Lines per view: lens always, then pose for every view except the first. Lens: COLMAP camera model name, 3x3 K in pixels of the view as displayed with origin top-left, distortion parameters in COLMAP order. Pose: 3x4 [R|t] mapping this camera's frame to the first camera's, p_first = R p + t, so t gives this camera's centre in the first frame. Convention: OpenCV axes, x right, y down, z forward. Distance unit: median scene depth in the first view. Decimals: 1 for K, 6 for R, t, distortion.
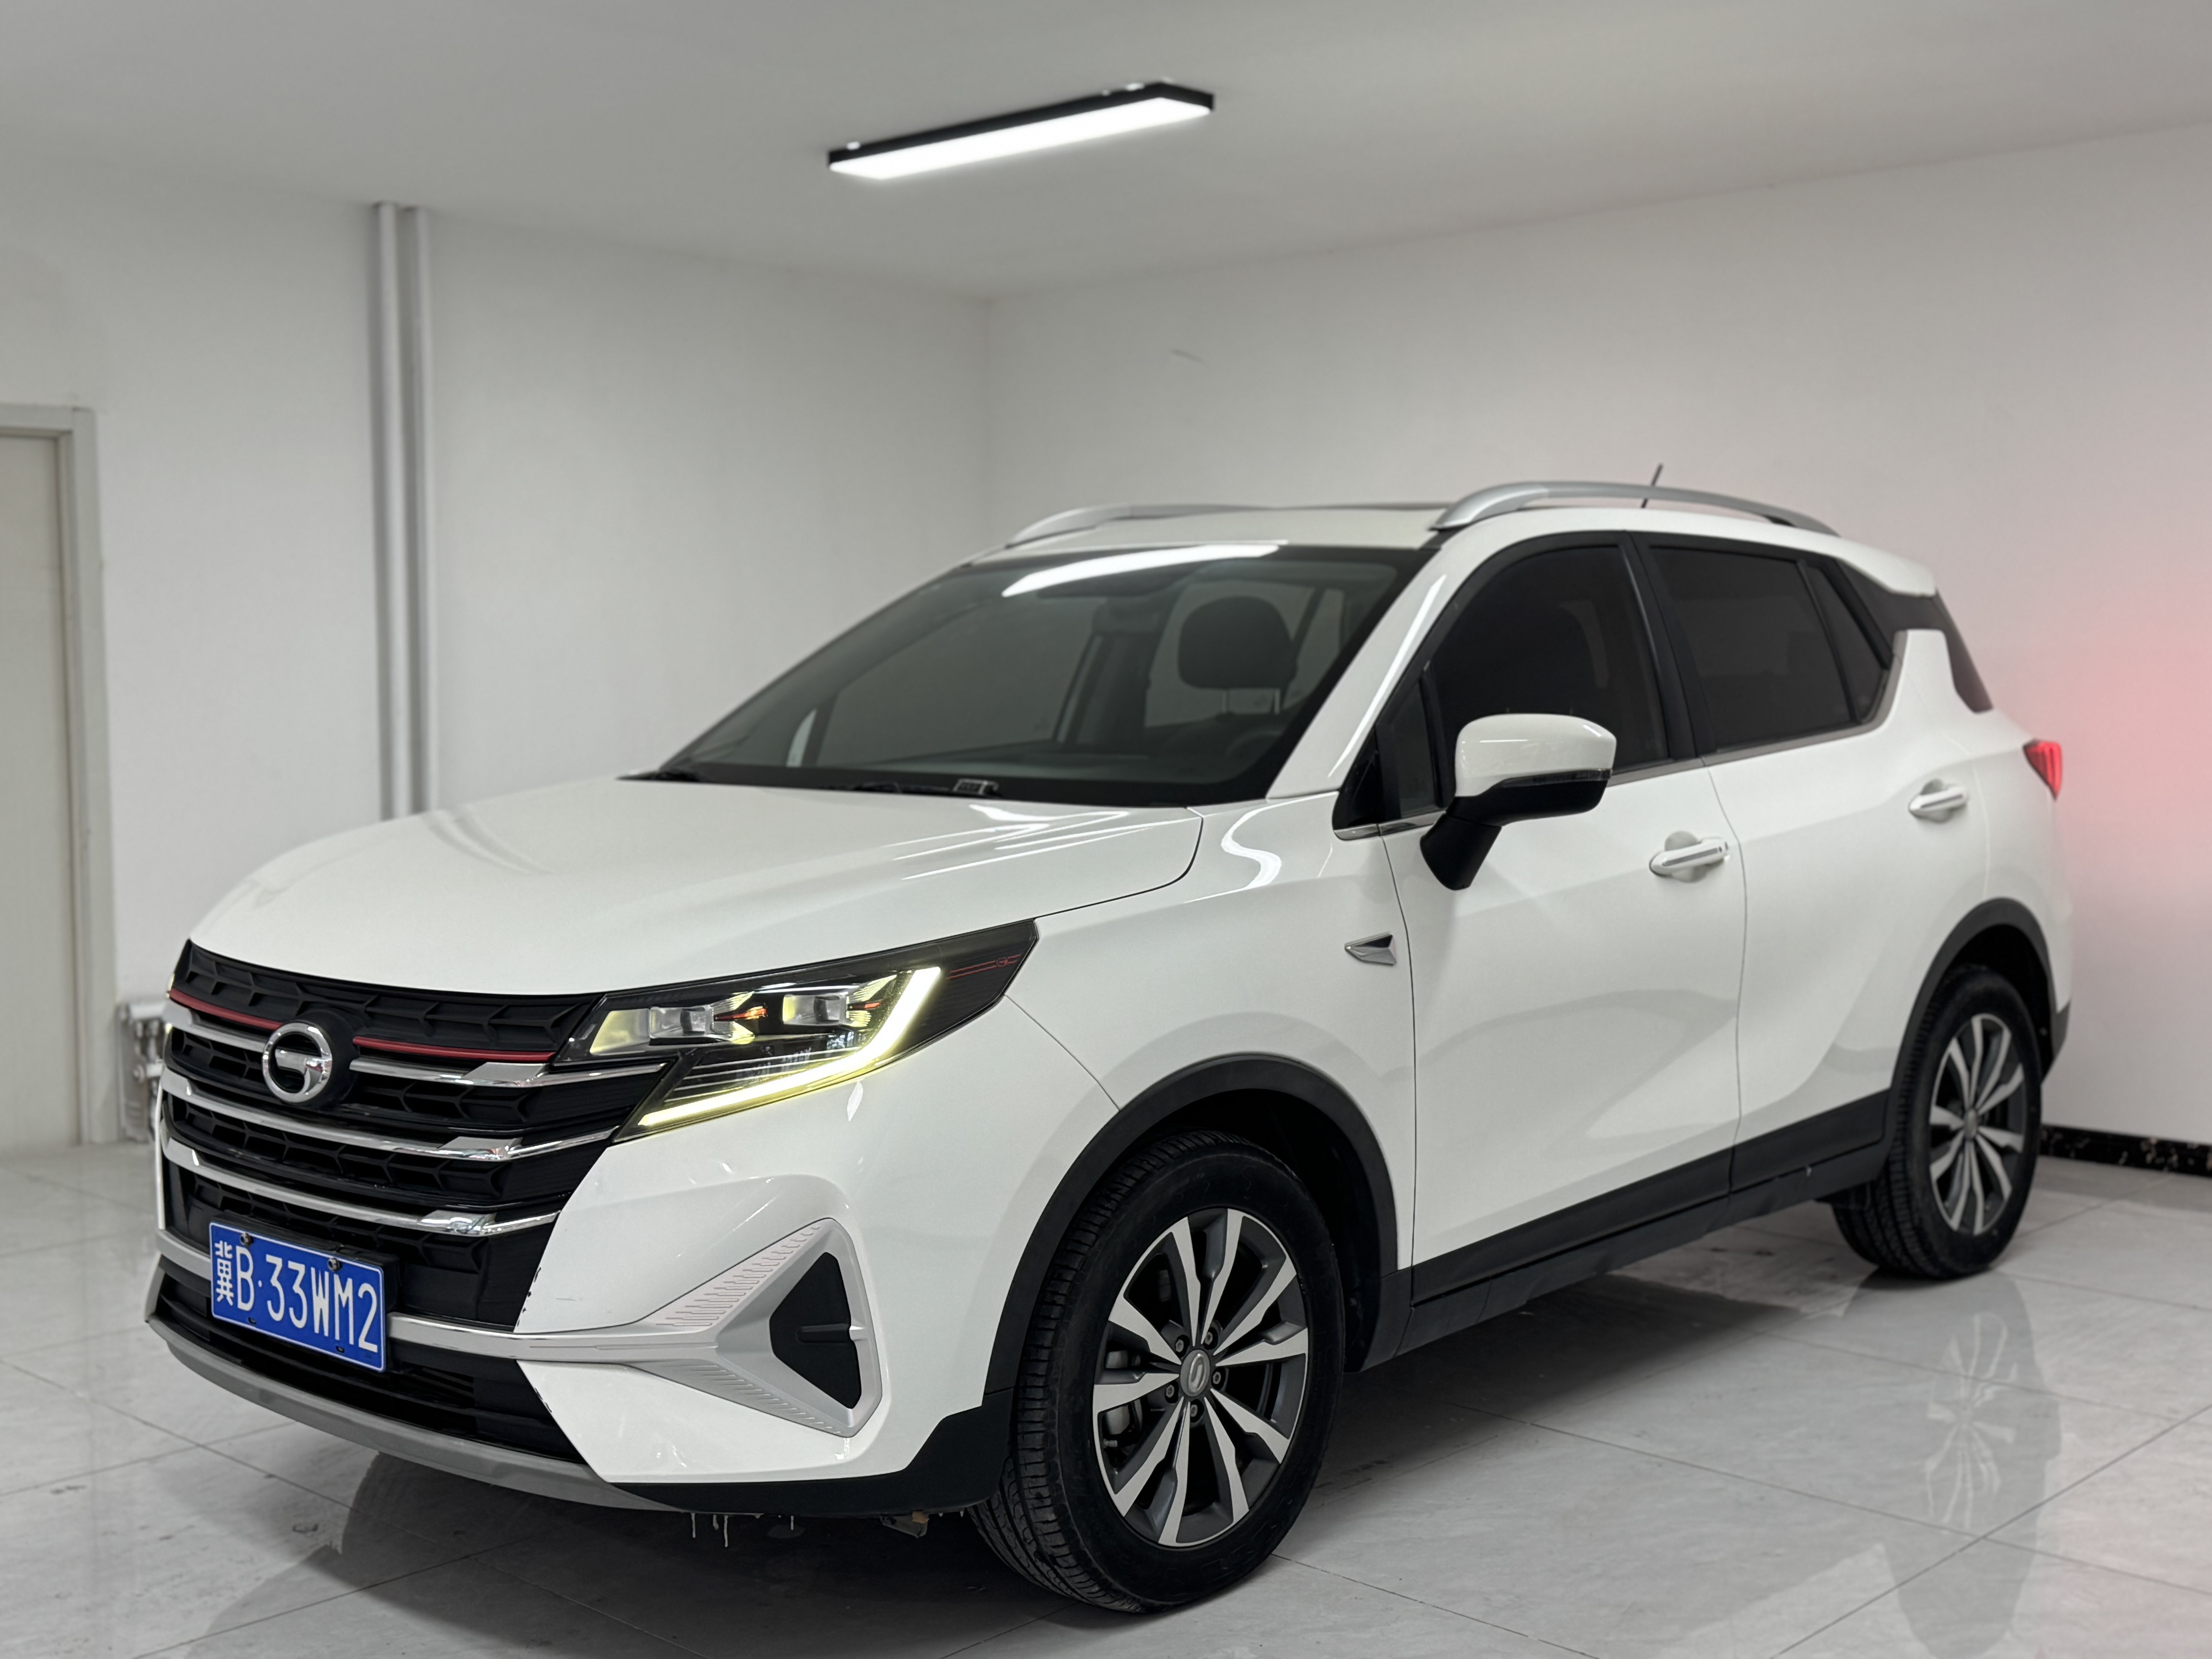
lens RADIAL K [[2603.5, 0, 1114.8], [0, 2603.5, 828.6], [0, 0, 1]] dist [0.033109, 0.000000]
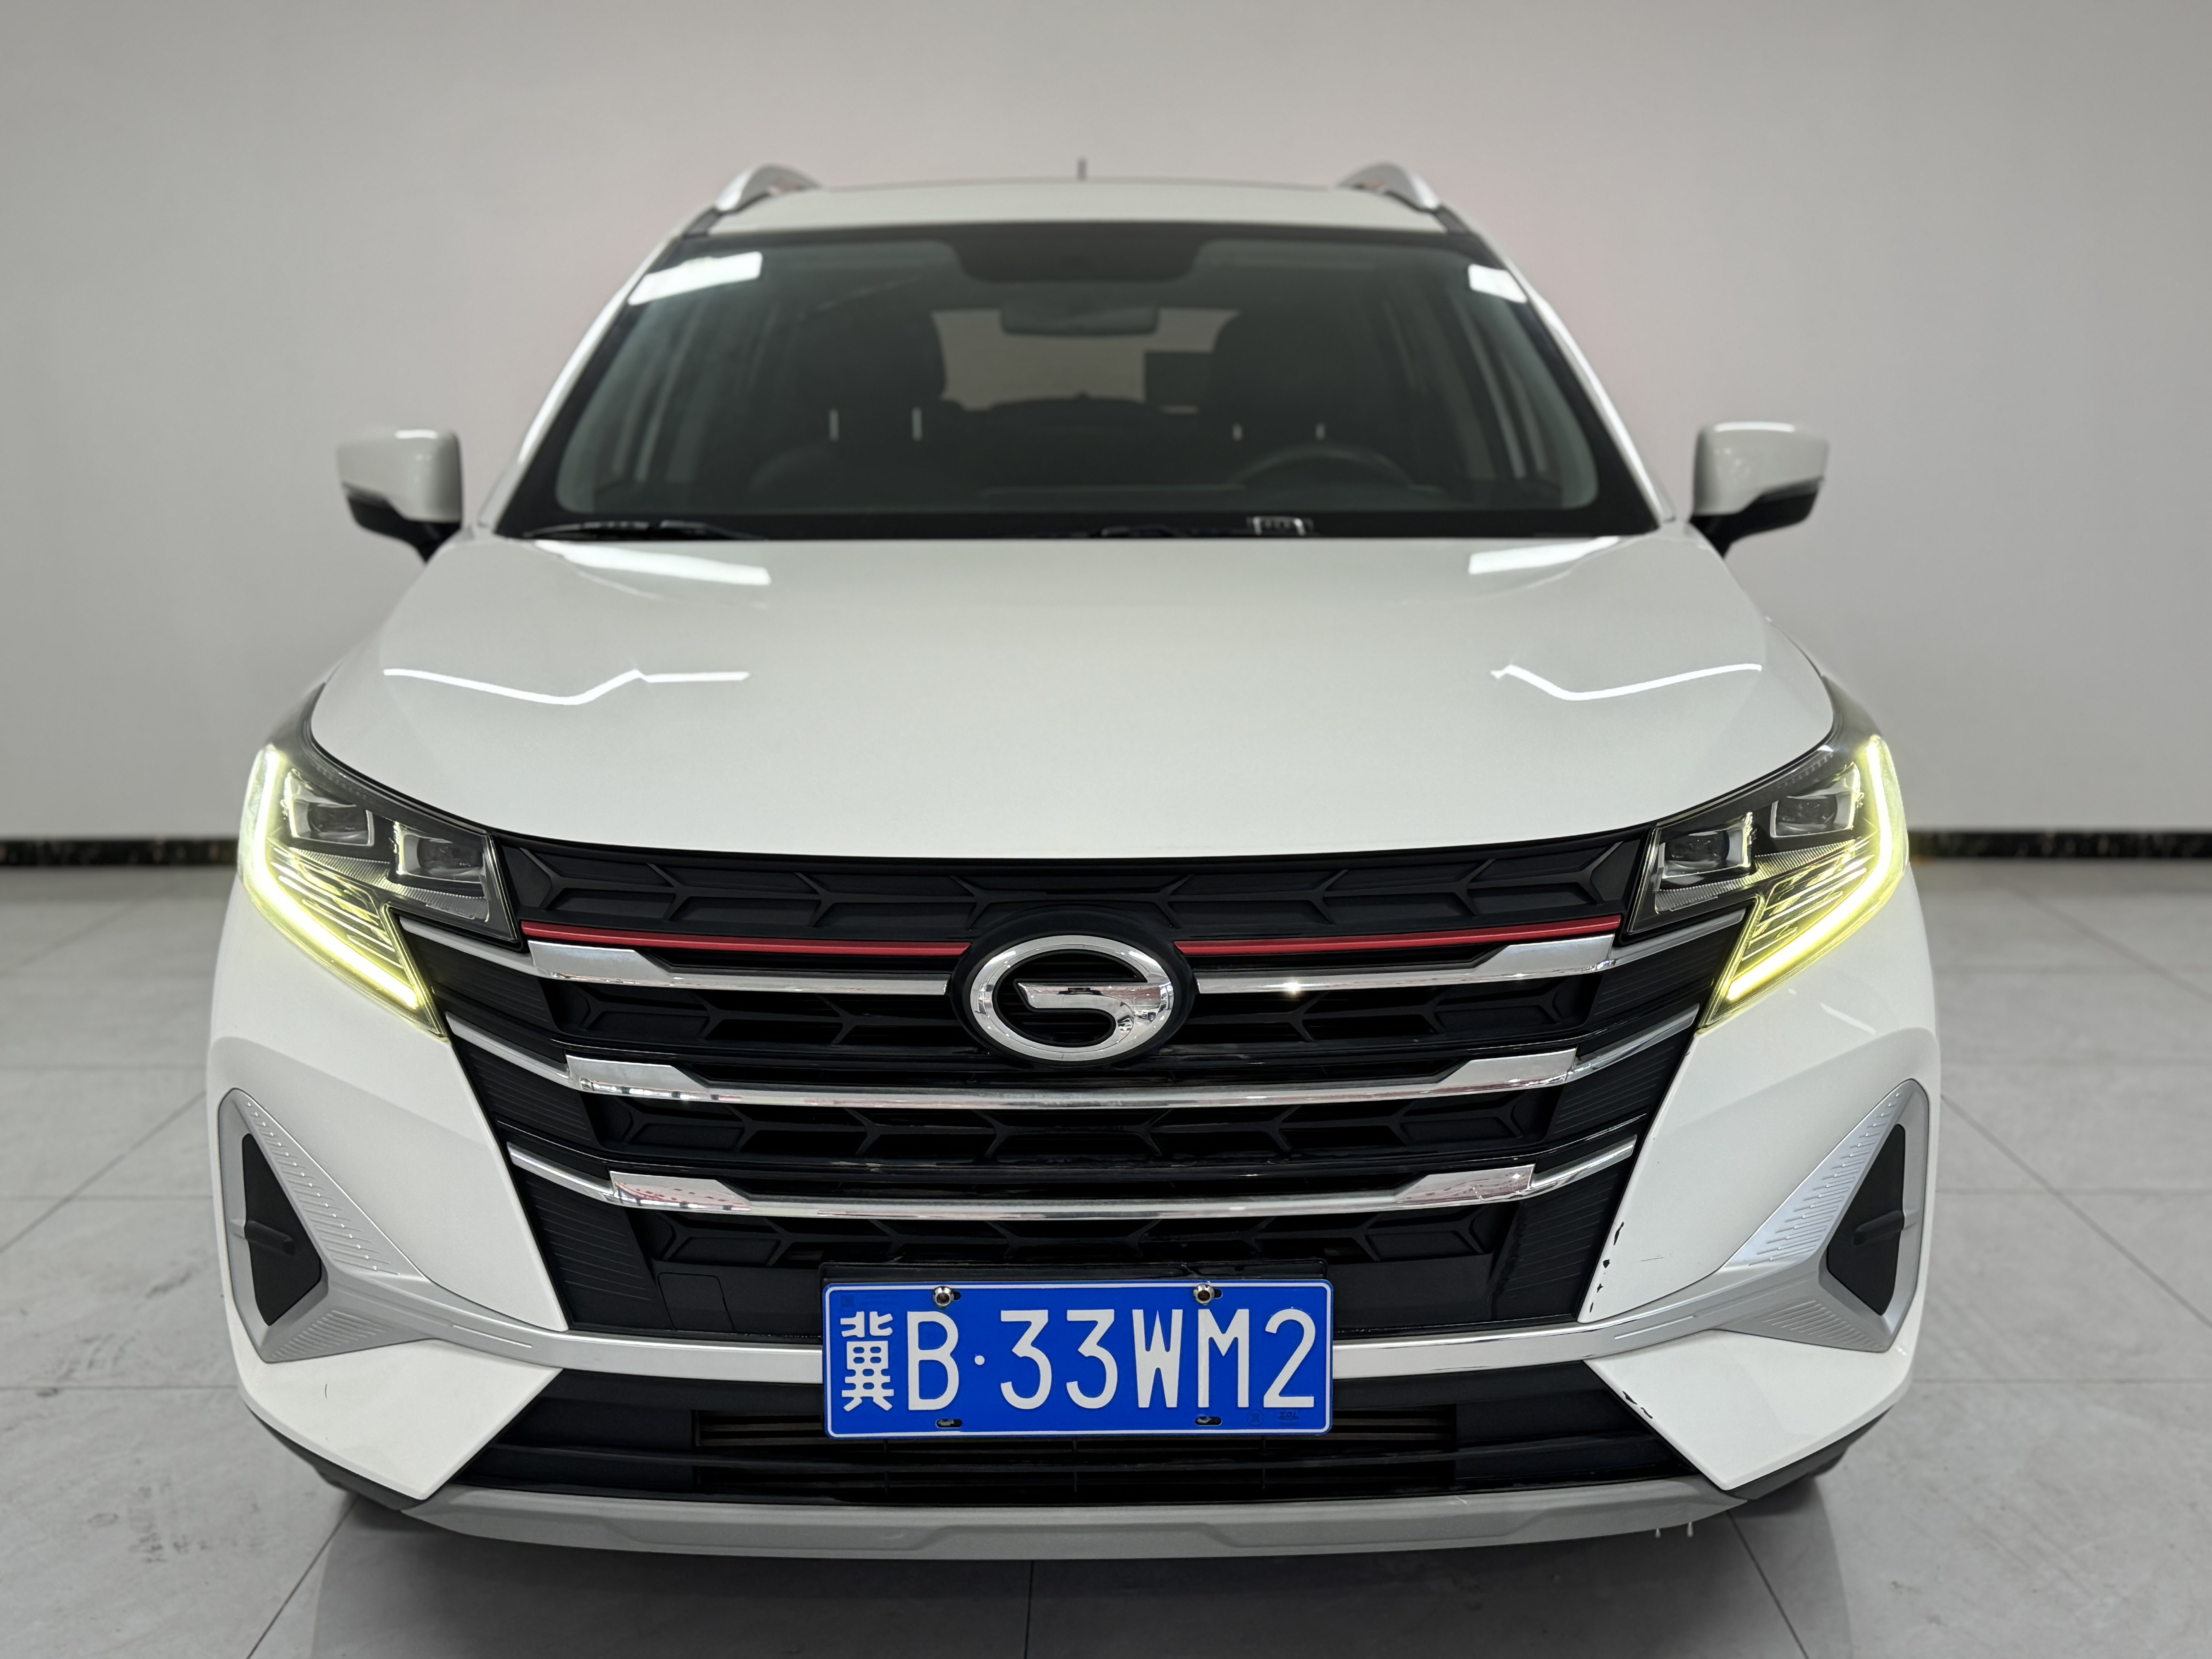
lens RADIAL K [[2603.5, 0, 1107.1], [0, 2603.5, 829.4], [0, 0, 1]] dist [0.033109, 0.000000]
pose [[0.730240, -0.102586, 0.675445, -0.735147], [0.047059, 0.993867, 0.100071, -0.012766], [-0.681568, -0.041290, 0.730589, 0.548589]]
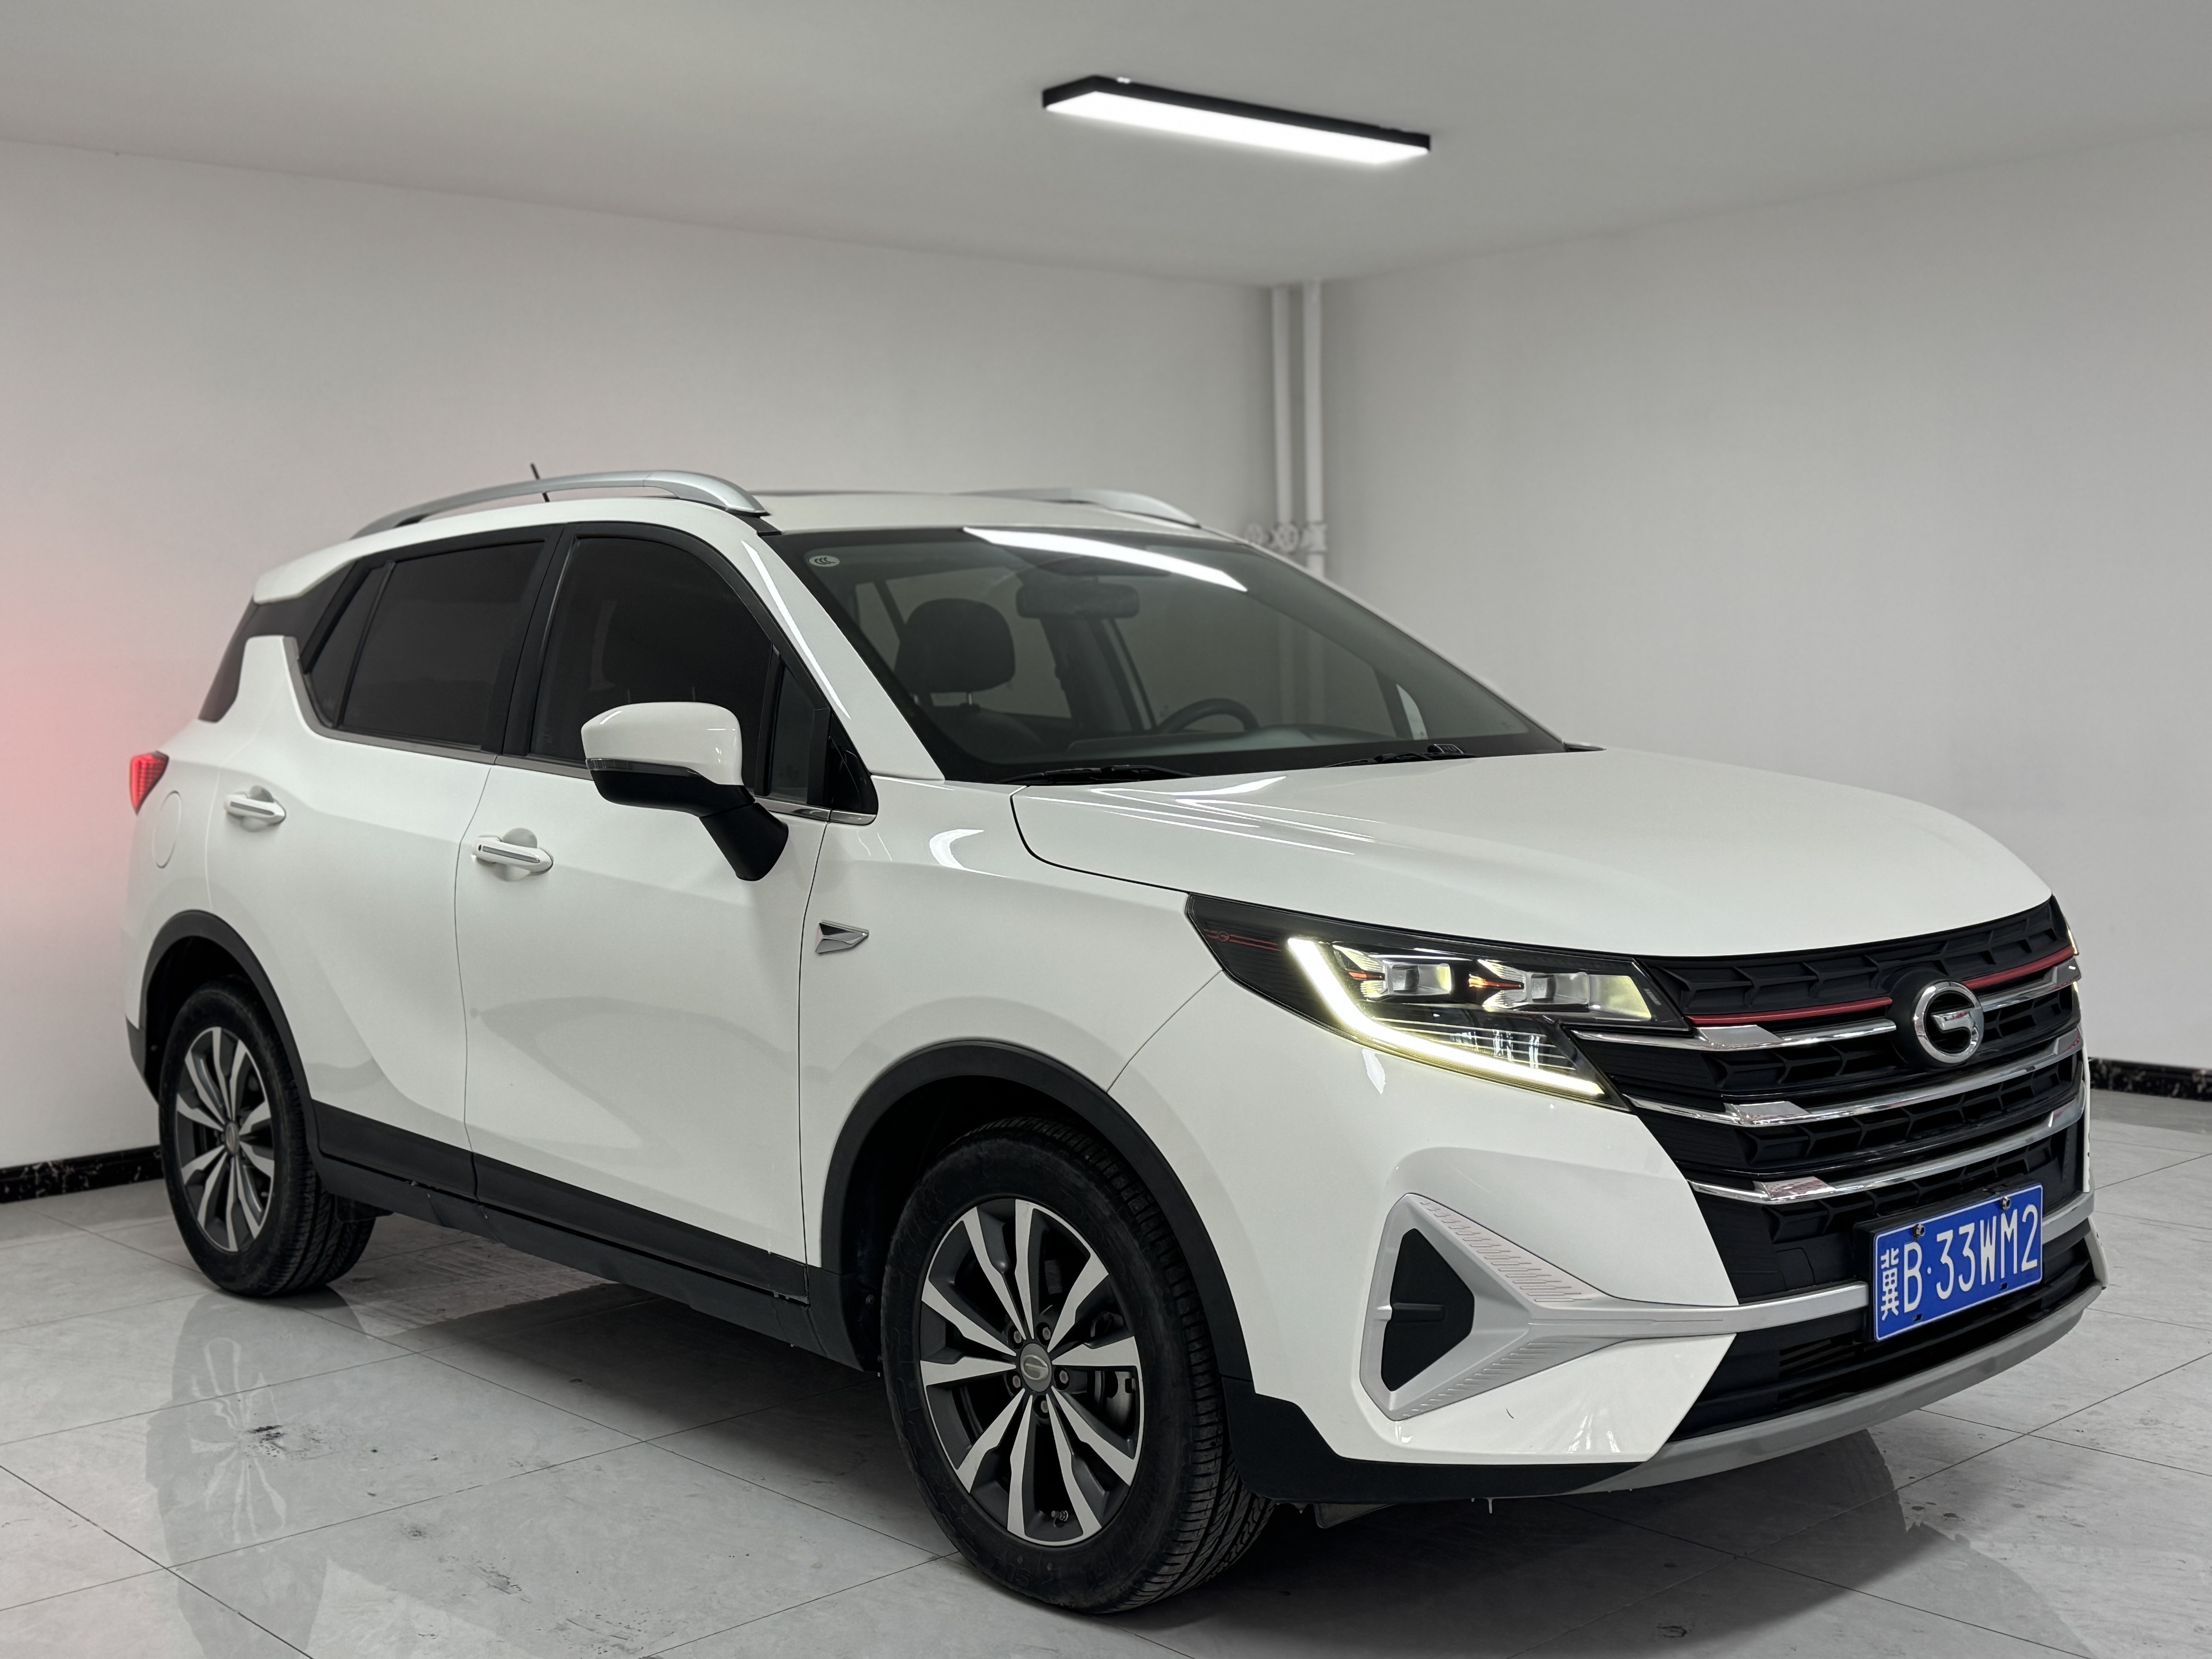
lens RADIAL K [[2603.5, 0, 1109.7], [0, 2603.5, 832.8], [0, 0, 1]] dist [0.033109, 0.000000]
pose [[0.080079, -0.062683, 0.994816, -1.319598], [0.089867, 0.994410, 0.055423, -0.063307], [-0.992729, 0.084963, 0.085265, 1.239647]]
